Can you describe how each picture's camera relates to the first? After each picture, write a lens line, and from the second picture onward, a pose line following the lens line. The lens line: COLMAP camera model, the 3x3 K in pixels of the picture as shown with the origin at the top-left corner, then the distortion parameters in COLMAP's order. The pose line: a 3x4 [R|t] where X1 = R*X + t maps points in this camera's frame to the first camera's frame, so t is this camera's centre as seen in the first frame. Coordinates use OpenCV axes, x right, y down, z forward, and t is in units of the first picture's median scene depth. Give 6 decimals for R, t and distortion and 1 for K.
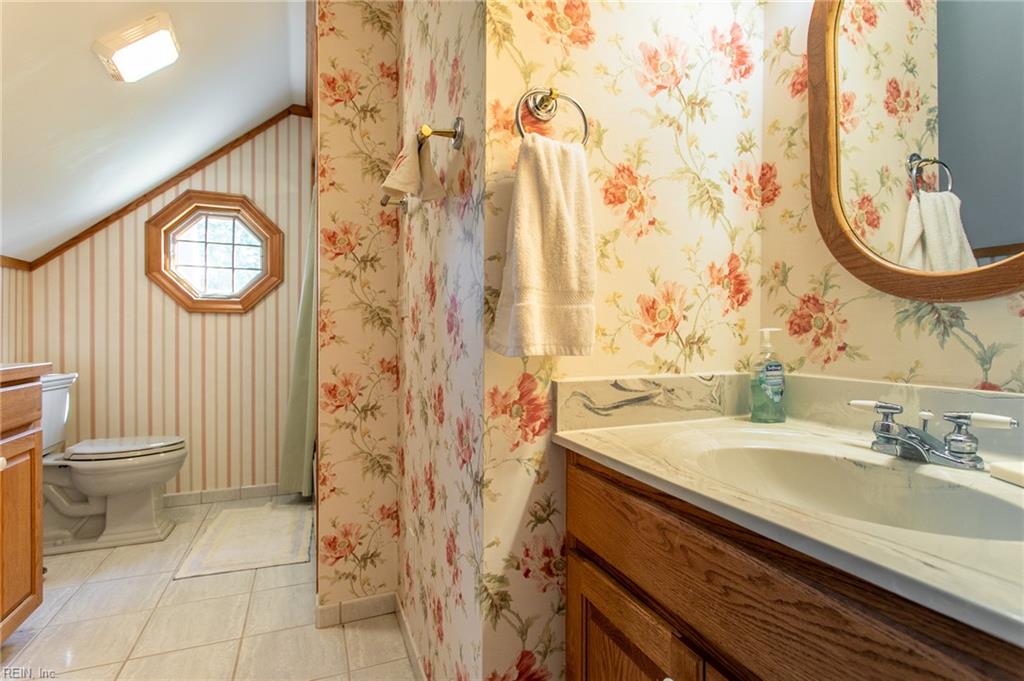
lens RADIAL K [[502.2, 0, 511.8], [0, 502.2, 338.2], [0, 0, 1]] dist [0.006368, -0.001328]
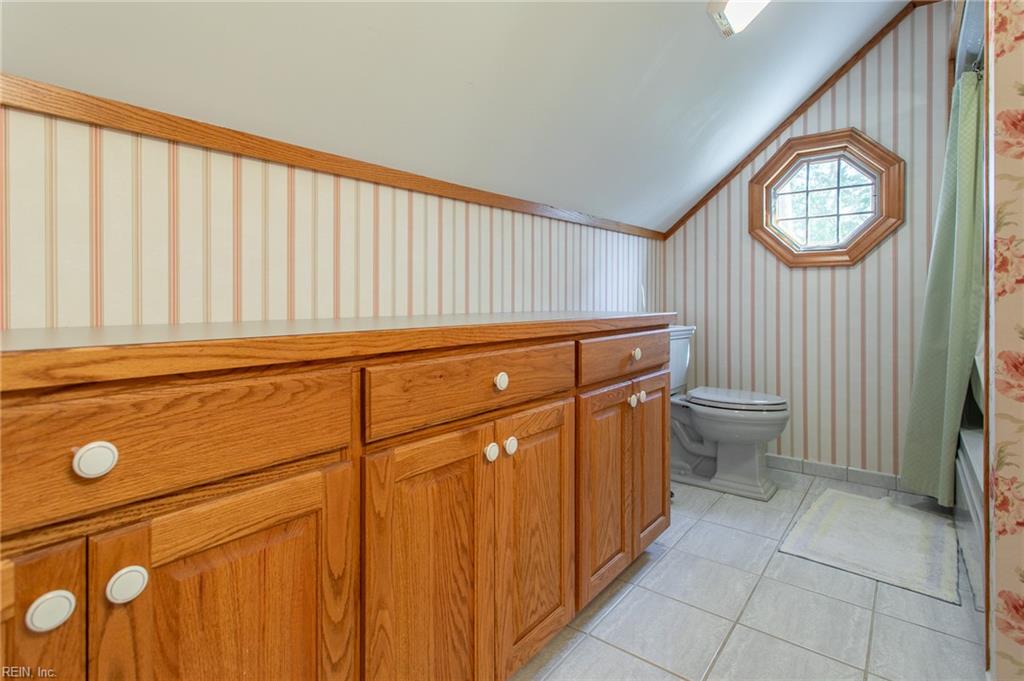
lens RADIAL K [[502.2, 0, 512.9], [0, 502.2, 304.7], [0, 0, 1]] dist [0.006368, -0.001328]
pose [[0.489049, 0.002984, -0.872251, -0.073312], [-0.001007, 0.999995, 0.002857, 0.017255], [0.872256, -0.000519, 0.489050, 0.085747]]
